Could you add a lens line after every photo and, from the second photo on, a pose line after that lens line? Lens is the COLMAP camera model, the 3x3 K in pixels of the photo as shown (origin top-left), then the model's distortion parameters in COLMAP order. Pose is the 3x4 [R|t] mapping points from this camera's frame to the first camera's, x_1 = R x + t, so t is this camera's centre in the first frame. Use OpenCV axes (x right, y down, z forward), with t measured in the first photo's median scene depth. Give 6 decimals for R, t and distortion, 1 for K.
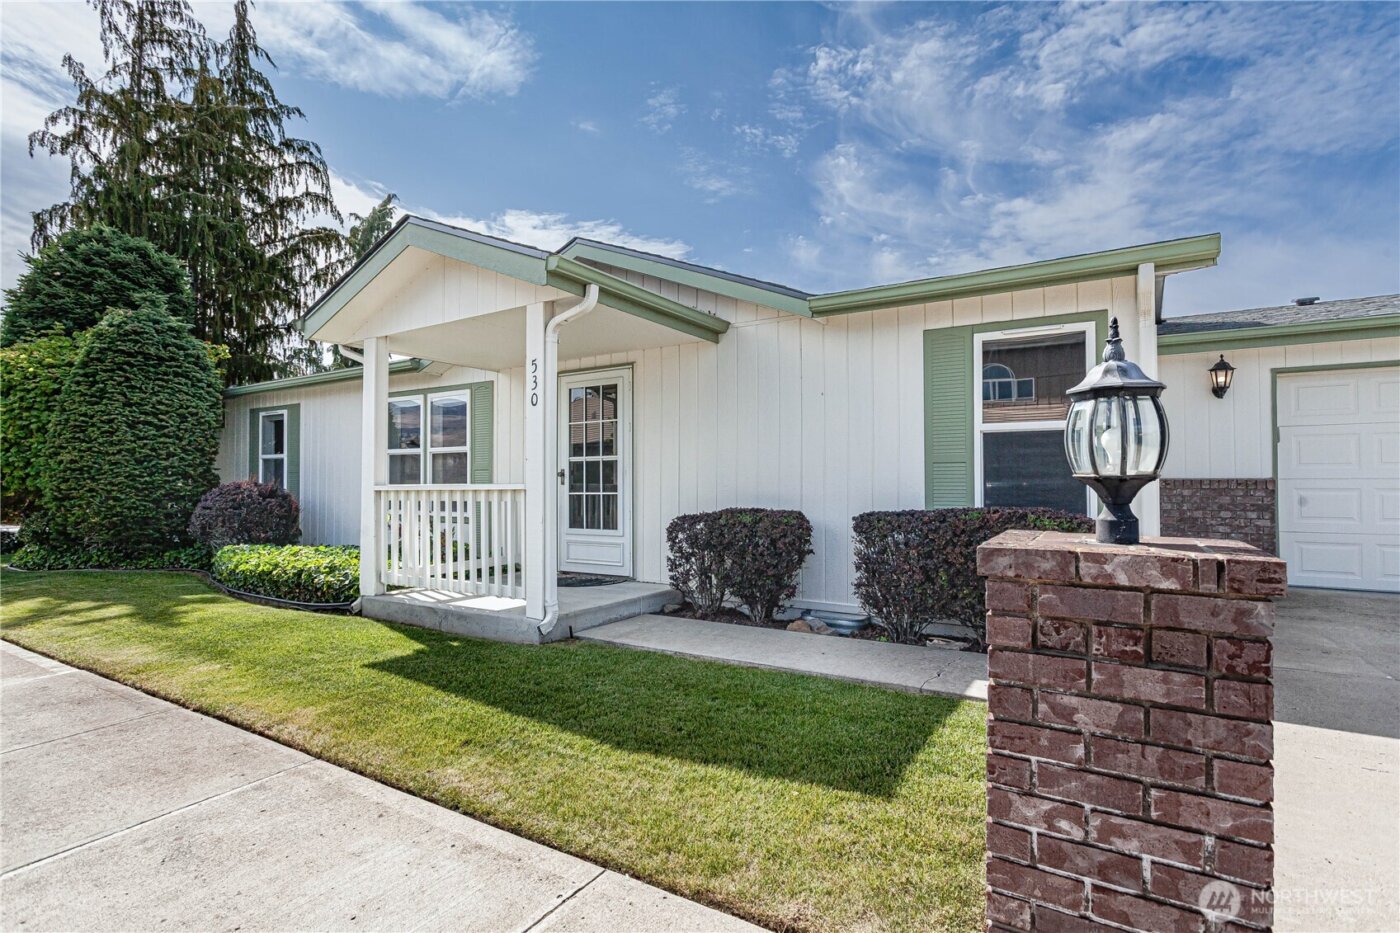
lens RADIAL K [[677.2, 0, 695.1], [0, 677.2, 480.9], [0, 0, 1]] dist [-0.058973, 0.060570]
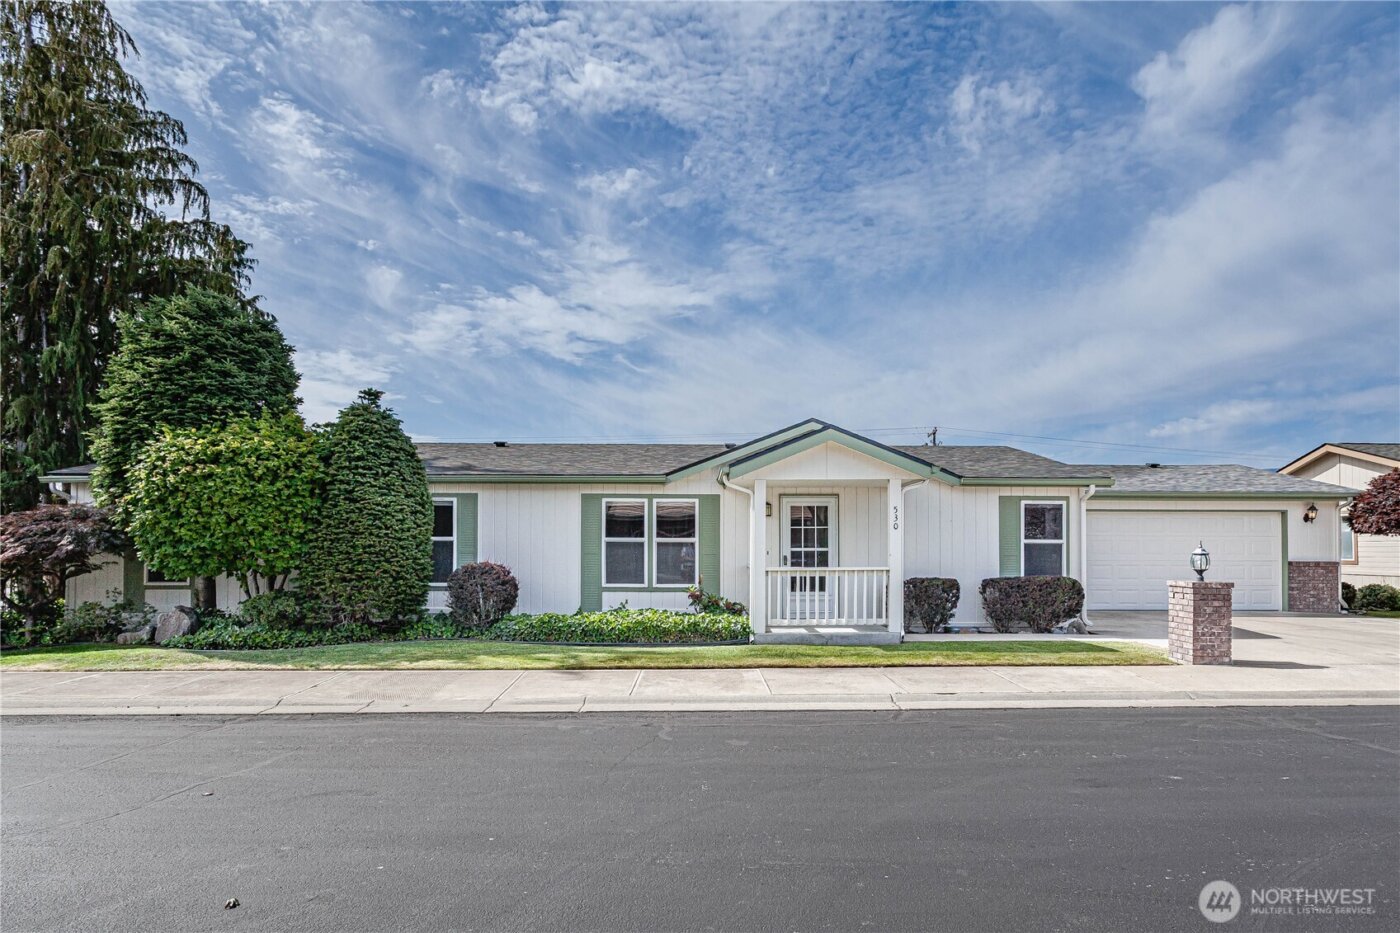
lens RADIAL K [[735.2, 0, 705.0], [0, 735.2, 596.2], [0, 0, 1]] dist [-0.000143, 0.001399]
pose [[0.842743, -0.031827, 0.537374, -1.348334], [-0.004858, 0.997760, 0.066712, -0.035930], [-0.538294, -0.058832, 0.840701, -0.415700]]
